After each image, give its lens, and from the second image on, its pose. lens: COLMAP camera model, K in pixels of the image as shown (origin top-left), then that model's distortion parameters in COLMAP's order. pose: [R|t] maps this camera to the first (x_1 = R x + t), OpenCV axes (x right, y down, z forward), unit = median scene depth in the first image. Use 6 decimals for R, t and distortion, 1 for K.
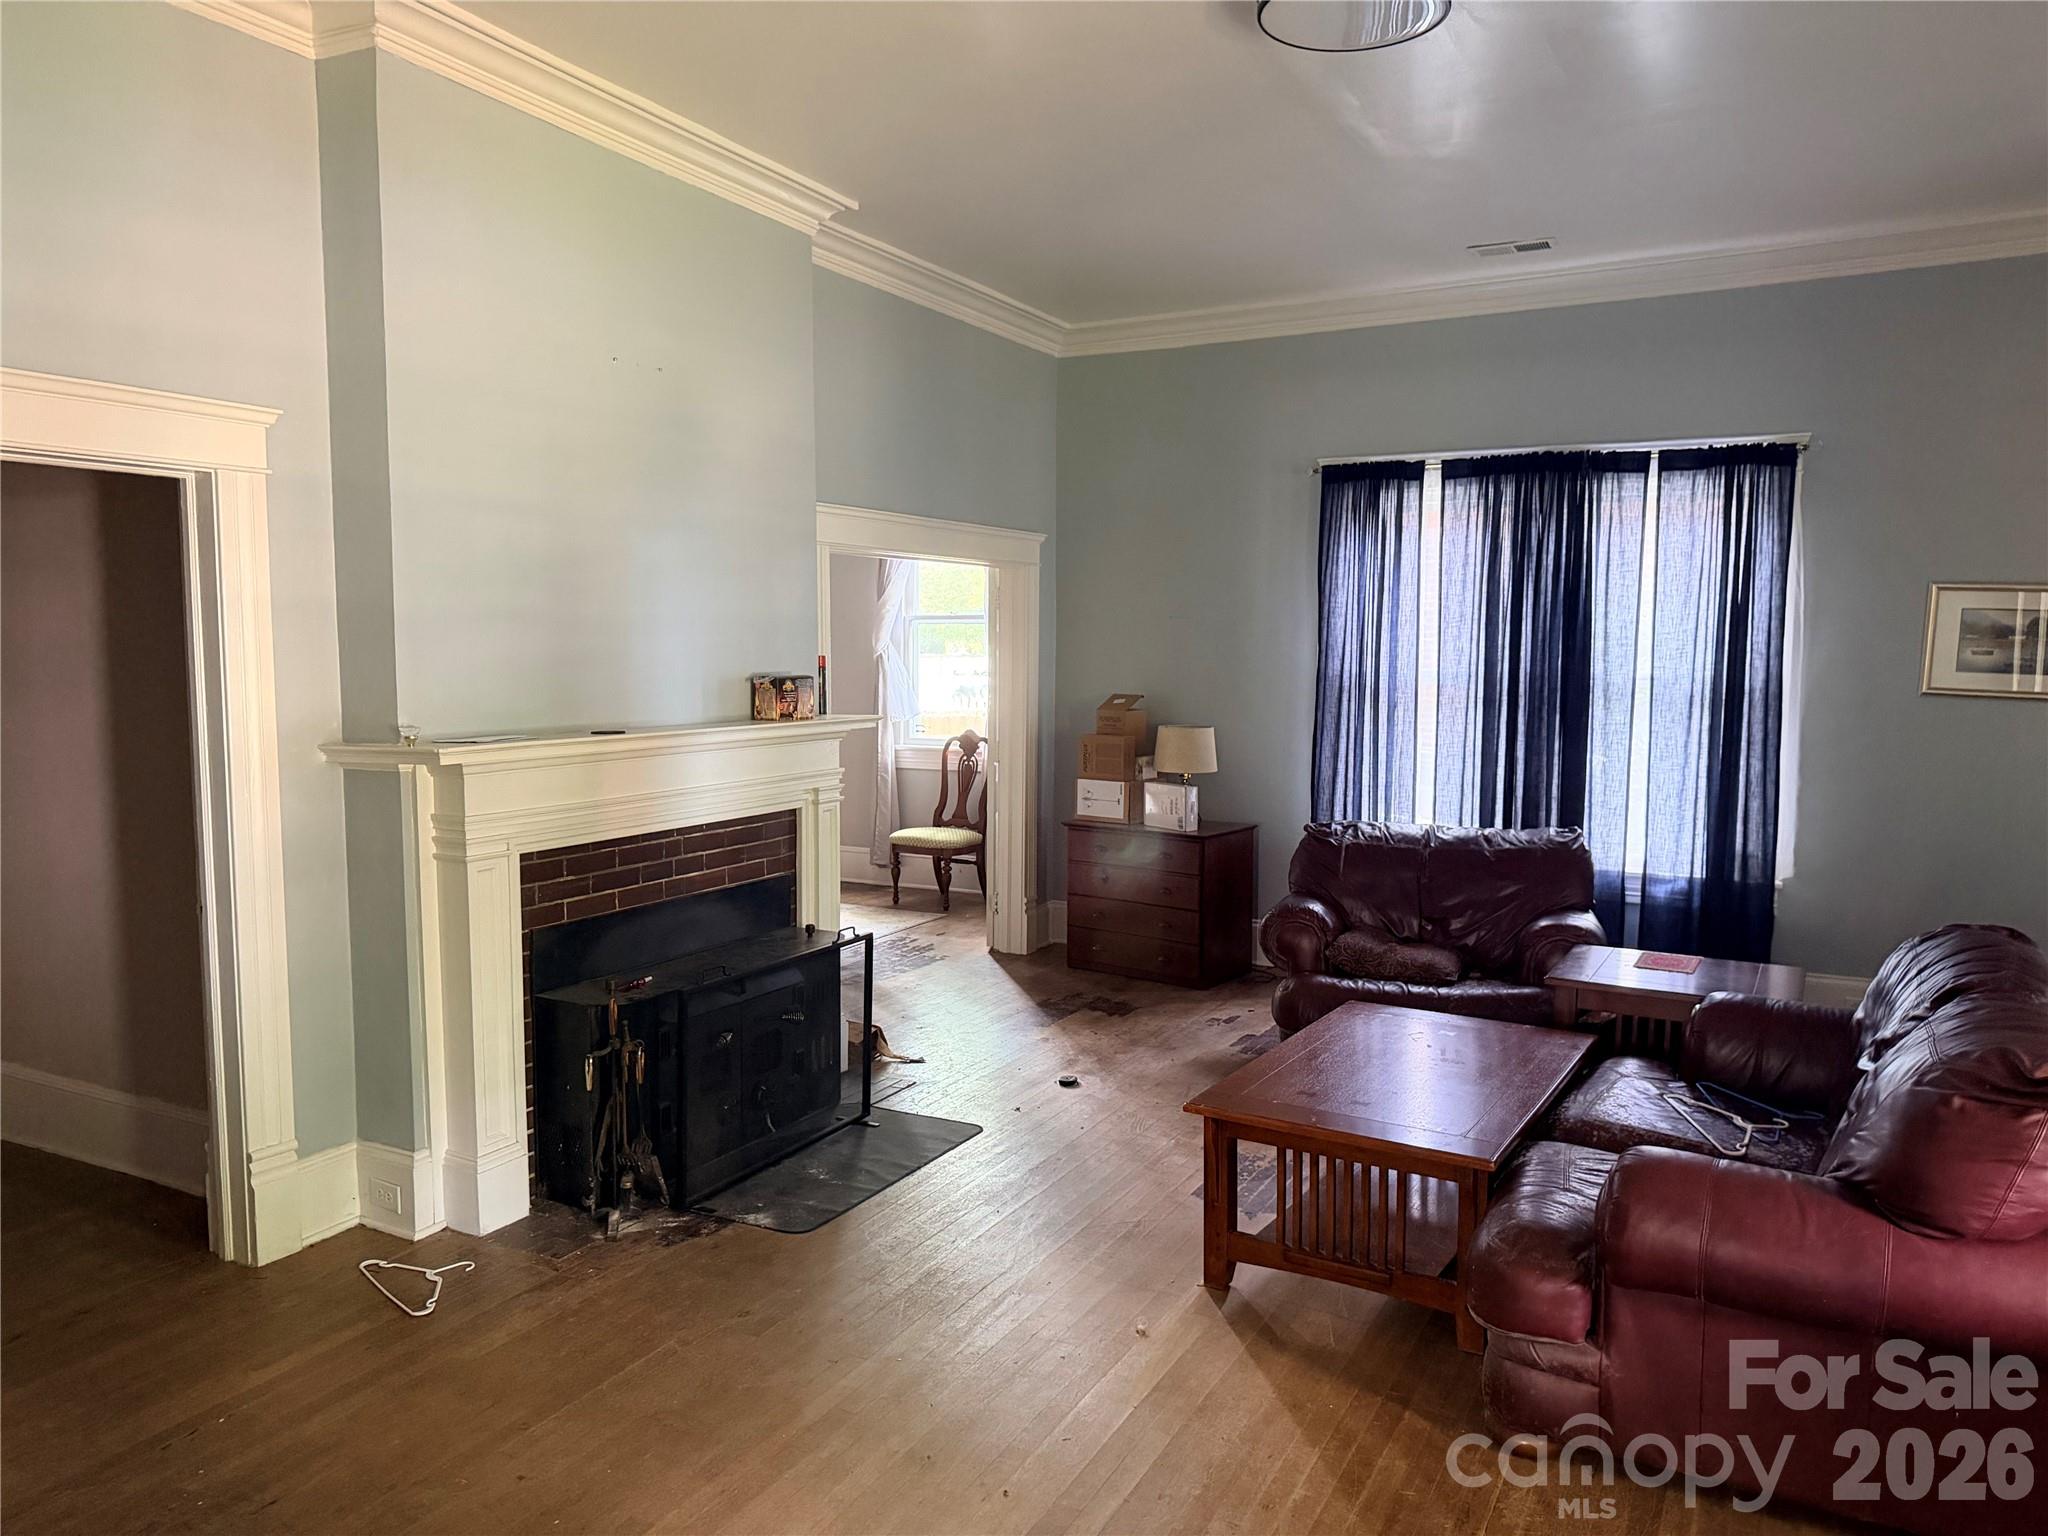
lens RADIAL K [[1446.4, 0, 1056.7], [0, 1446.4, 785.9], [0, 0, 1]] dist [0.072221, -0.123123]
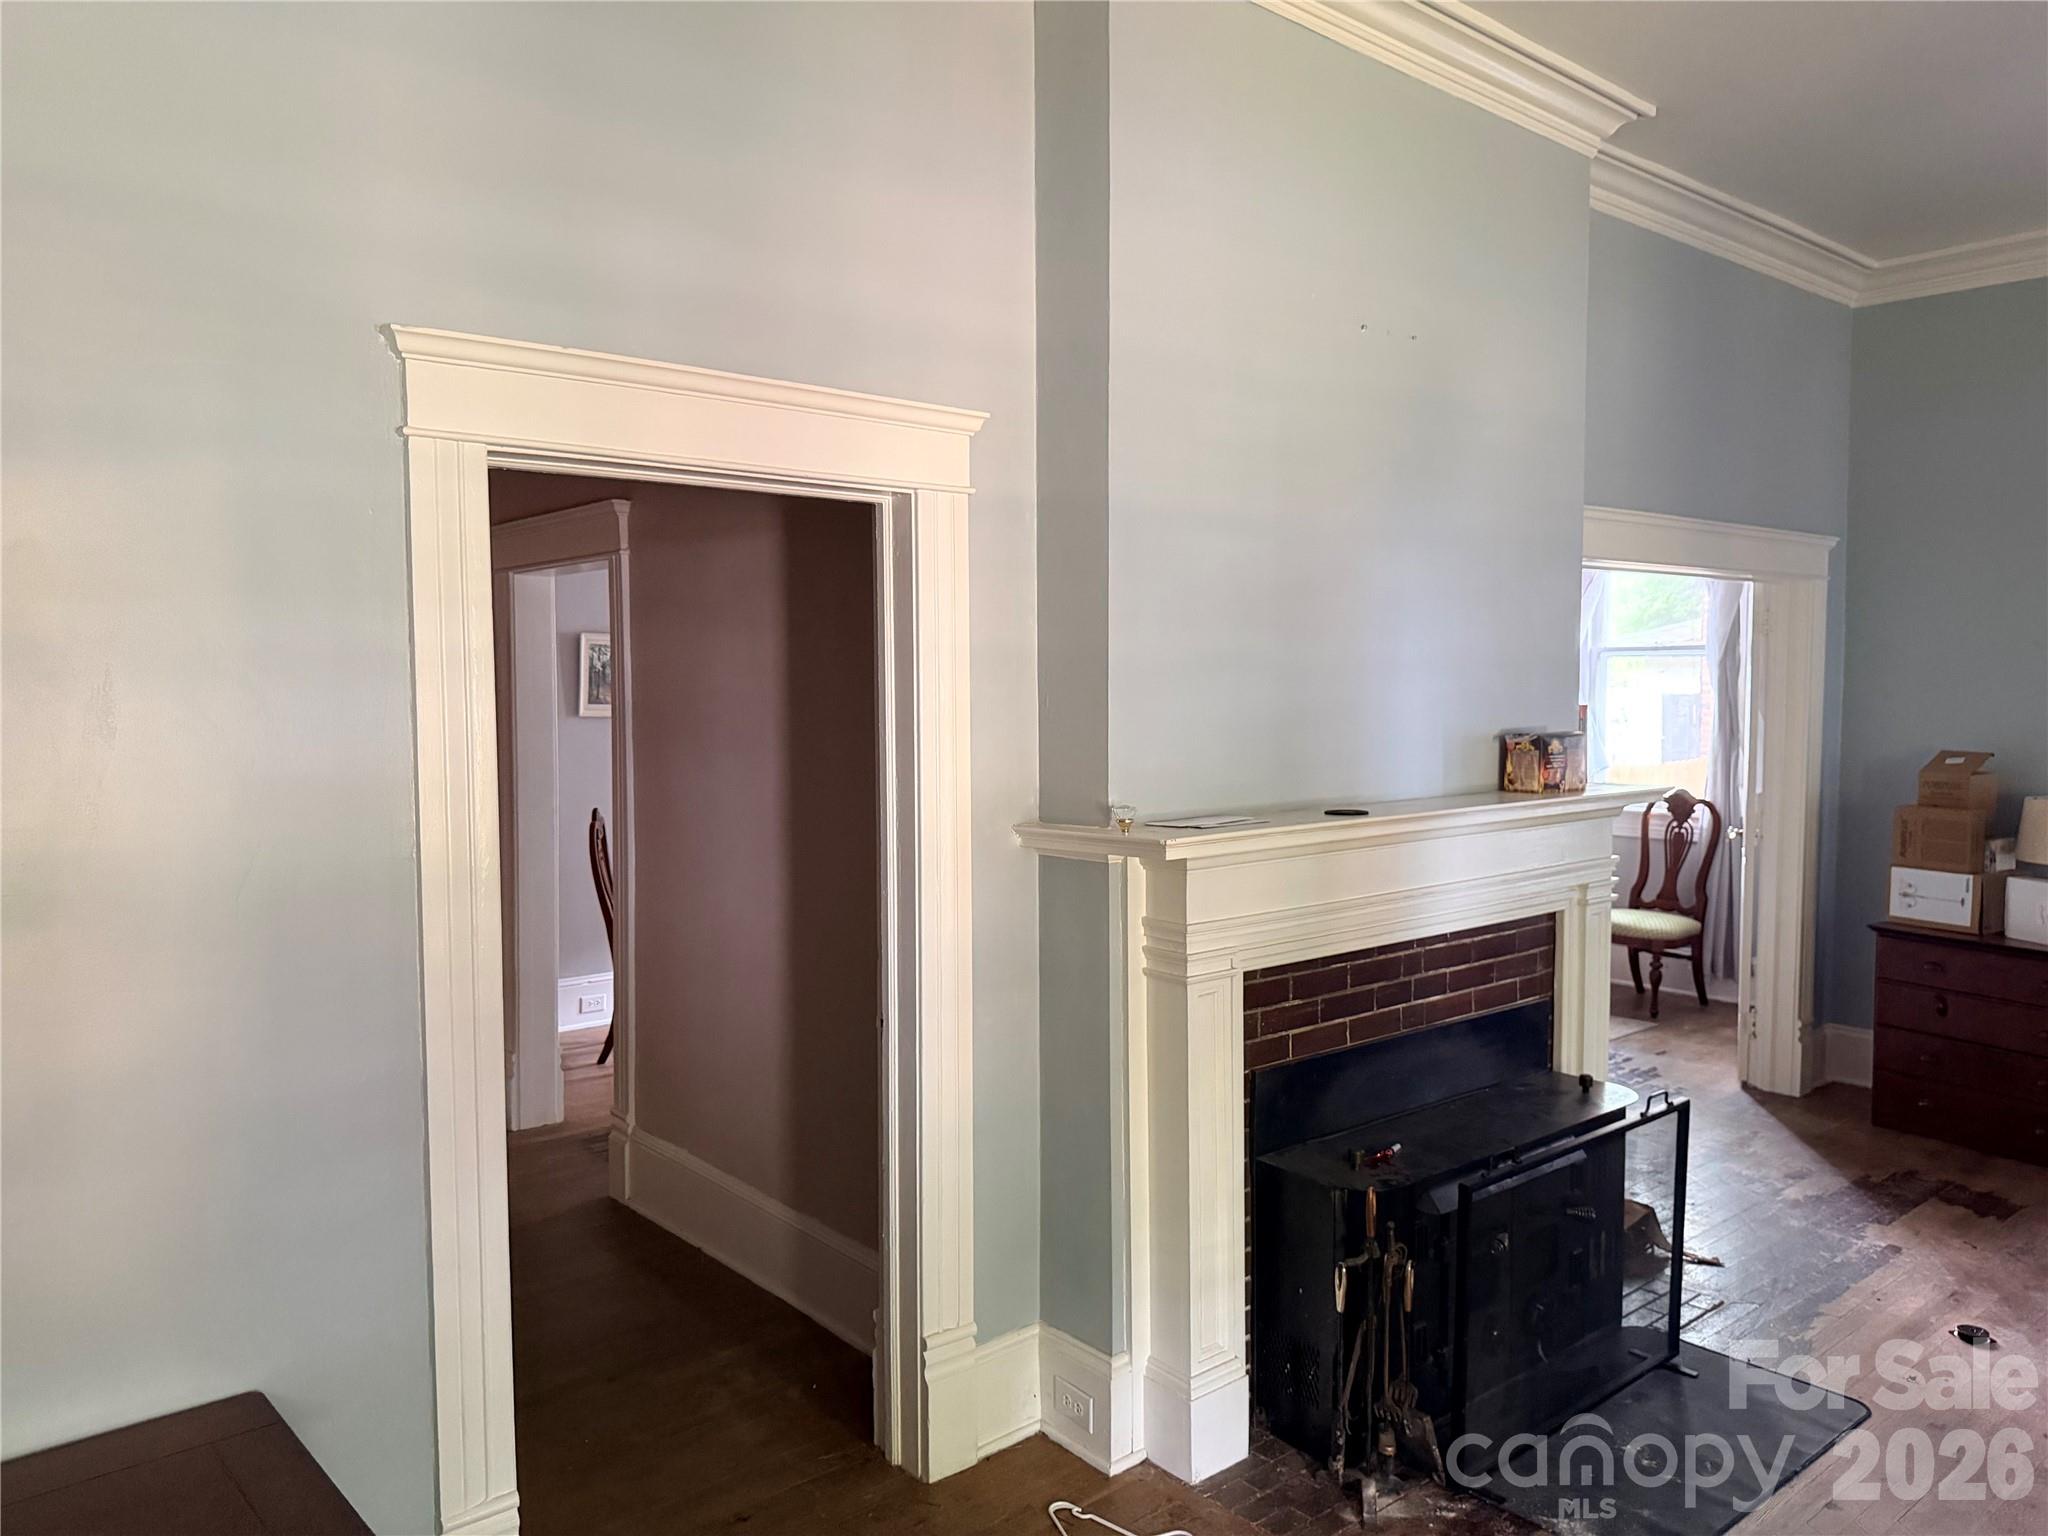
lens RADIAL K [[1446.4, 0, 1035.4], [0, 1446.4, 775.1], [0, 0, 1]] dist [0.072221, -0.123123]
pose [[0.927162, 0.018139, -0.374220, -0.178092], [-0.029040, 0.999302, -0.023511, -0.034036], [0.373533, 0.032666, 0.927042, 0.238132]]
